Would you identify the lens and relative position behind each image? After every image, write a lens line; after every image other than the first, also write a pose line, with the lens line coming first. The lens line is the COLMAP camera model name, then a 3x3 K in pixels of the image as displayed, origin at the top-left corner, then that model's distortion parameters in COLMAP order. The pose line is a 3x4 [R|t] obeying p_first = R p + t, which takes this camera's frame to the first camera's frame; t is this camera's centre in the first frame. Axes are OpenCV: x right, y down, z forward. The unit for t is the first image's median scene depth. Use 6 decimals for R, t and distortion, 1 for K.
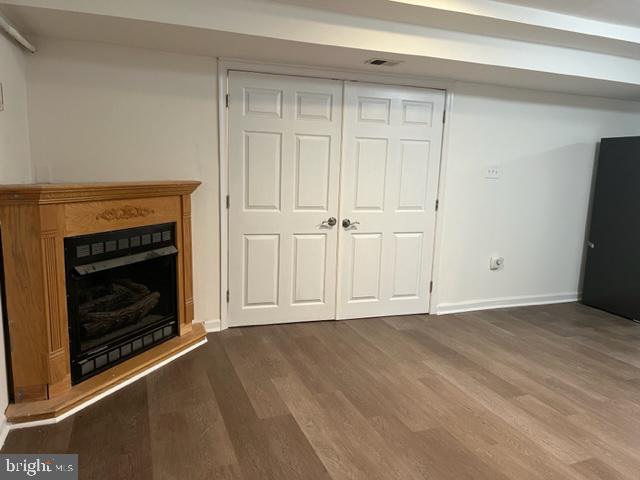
lens RADIAL K [[475.4, 0, 320.0], [0, 475.4, 240.0], [0, 0, 1]] dist [0.097691, -0.140316]
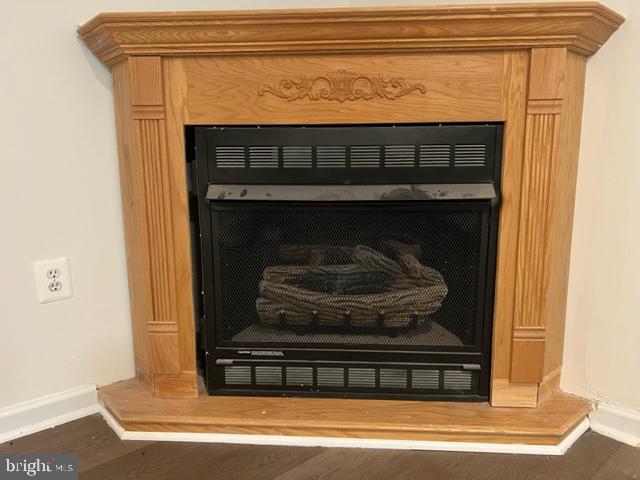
lens RADIAL K [[475.4, 0, 320.0], [0, 475.4, 240.0], [0, 0, 1]] dist [0.097691, -0.140316]
pose [[0.329299, 0.136117, -0.934363, 0.031898], [-0.128709, 0.986789, 0.098393, 0.037905], [0.935412, 0.087860, 0.342469, 0.731059]]
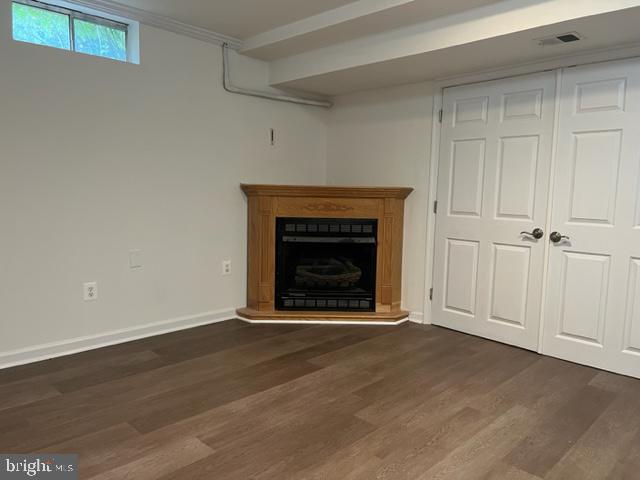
lens RADIAL K [[475.4, 0, 320.0], [0, 475.4, 240.0], [0, 0, 1]] dist [0.097691, -0.140316]
pose [[0.415972, 0.071794, -0.906539, 0.775608], [-0.148229, 0.988899, 0.010300, 0.025915], [0.897215, 0.130090, 0.421997, 0.341903]]
